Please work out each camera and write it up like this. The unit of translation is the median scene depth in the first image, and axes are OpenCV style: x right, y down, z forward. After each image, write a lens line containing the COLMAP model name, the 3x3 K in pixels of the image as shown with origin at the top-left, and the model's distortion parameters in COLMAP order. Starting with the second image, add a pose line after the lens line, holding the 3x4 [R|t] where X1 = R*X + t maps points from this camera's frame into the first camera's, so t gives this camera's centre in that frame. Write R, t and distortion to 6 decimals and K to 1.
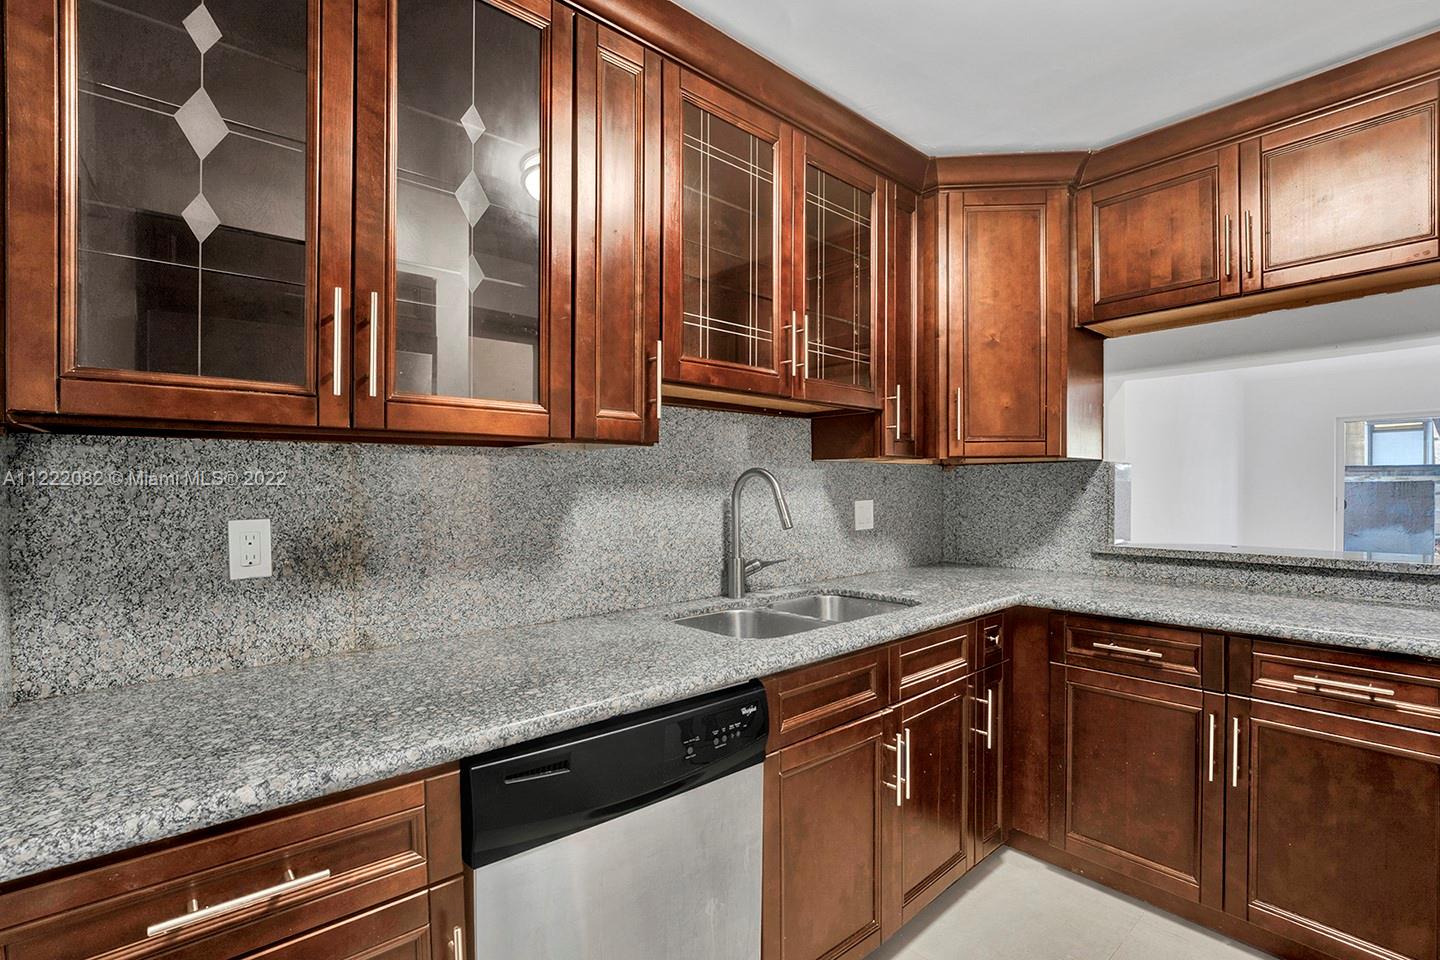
lens RADIAL K [[637.2, 0, 721.7], [0, 637.2, 485.3], [0, 0, 1]] dist [-0.012443, -0.000847]
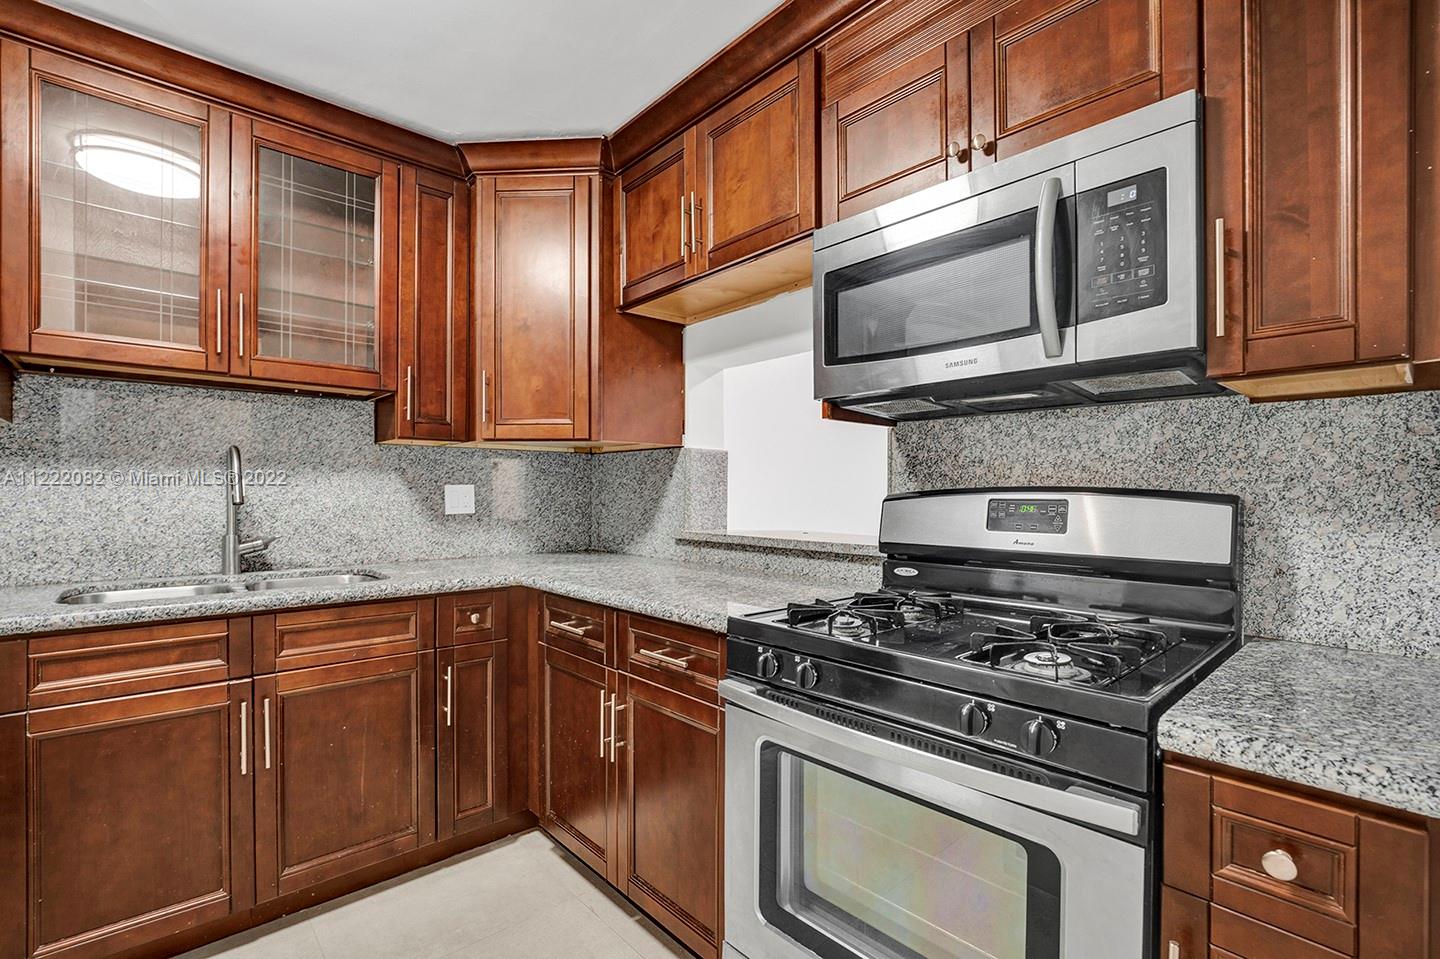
lens RADIAL K [[637.2, 0, 717.8], [0, 637.2, 486.3], [0, 0, 1]] dist [-0.012443, -0.000847]
pose [[0.999855, 0.009240, 0.014331, 0.732684], [-0.009136, 0.999932, -0.007310, 0.034890], [-0.014398, 0.007178, 0.999871, -0.015441]]
